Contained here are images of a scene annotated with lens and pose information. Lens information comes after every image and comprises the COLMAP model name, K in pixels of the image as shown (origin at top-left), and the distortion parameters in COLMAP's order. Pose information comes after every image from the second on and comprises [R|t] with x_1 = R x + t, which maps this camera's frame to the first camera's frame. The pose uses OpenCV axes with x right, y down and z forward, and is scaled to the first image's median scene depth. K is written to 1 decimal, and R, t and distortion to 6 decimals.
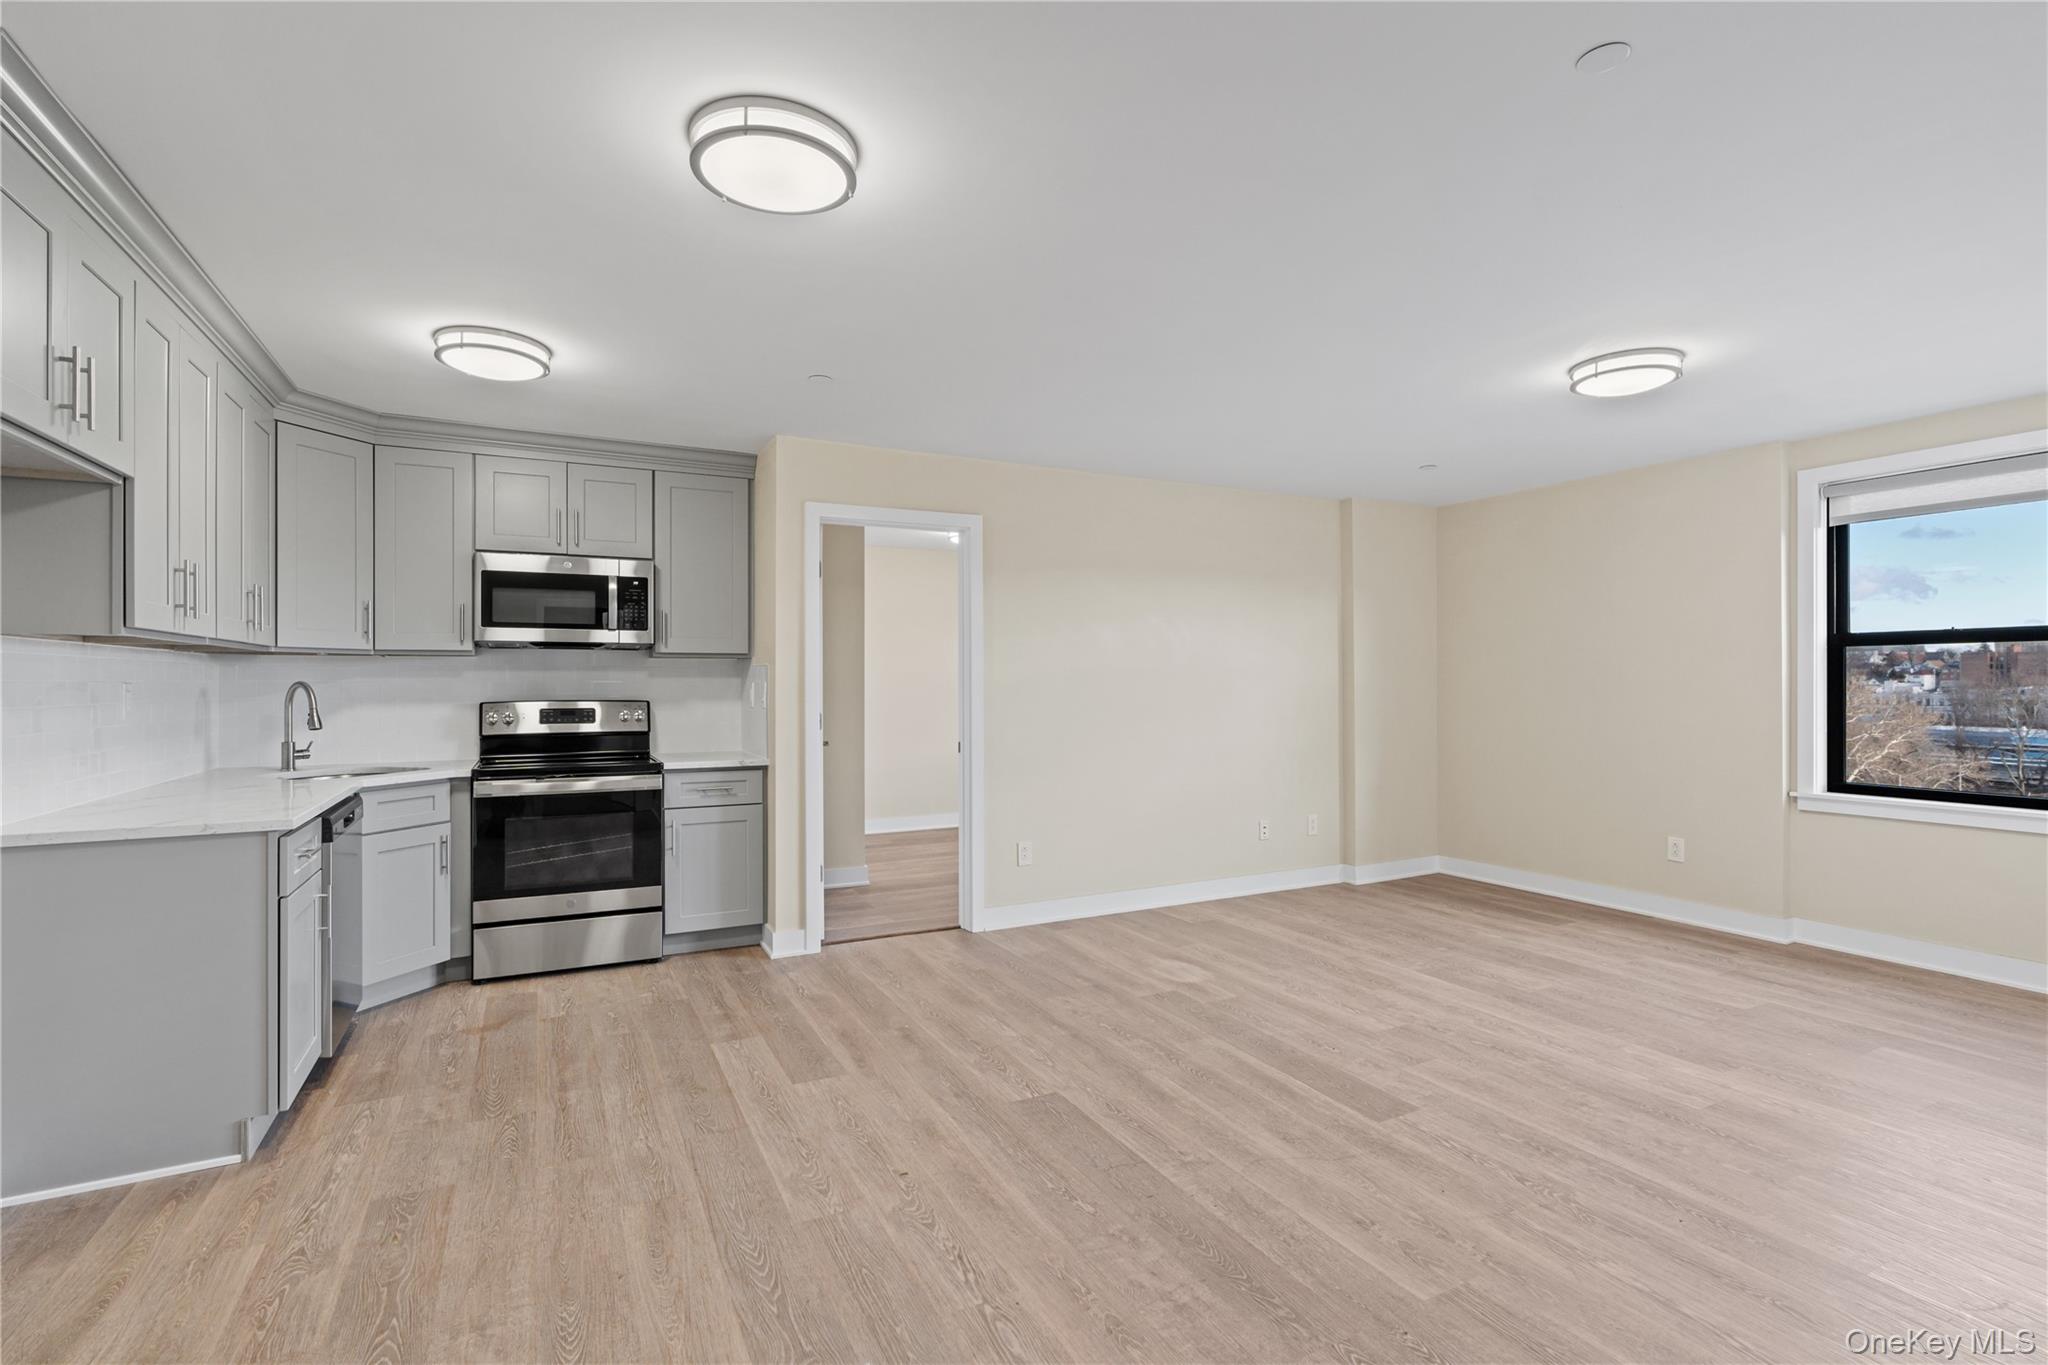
lens RADIAL K [[933.8, 0, 1008.0], [0, 933.8, 687.7], [0, 0, 1]] dist [-0.000240, 0.000454]
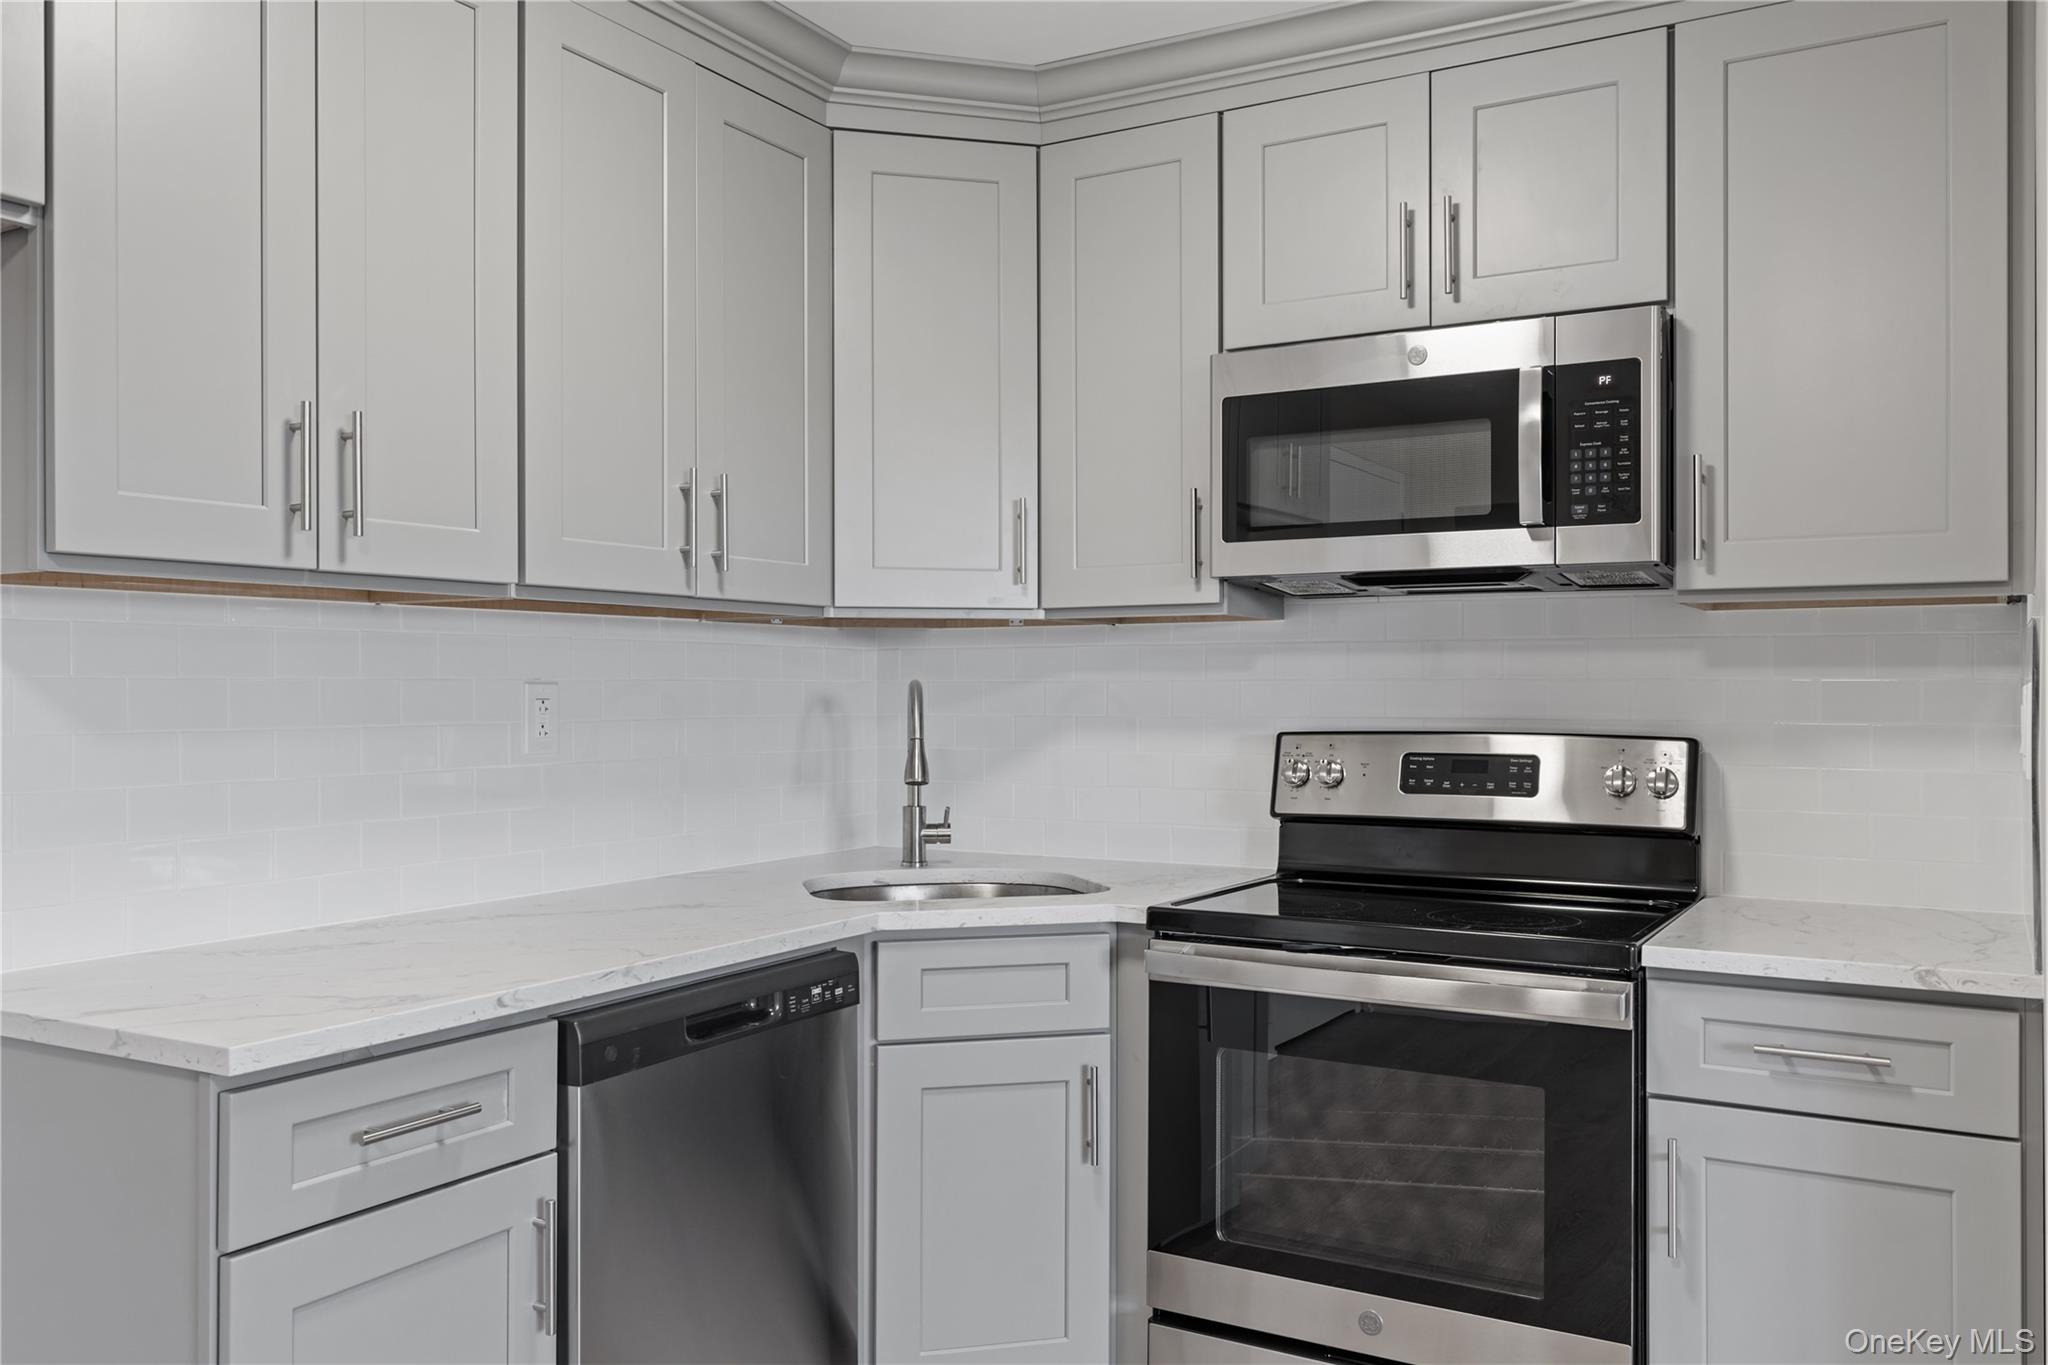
lens RADIAL K [[1644.4, 0, 1024.0], [0, 1644.4, 682.5], [0, 0, 1]] dist [0.003081, -0.002426]
pose [[0.542516, 0.000999, -0.840045, -0.024480], [-0.005444, 0.999982, -0.002327, -0.003490], [0.840028, 0.005835, 0.542512, 0.524403]]
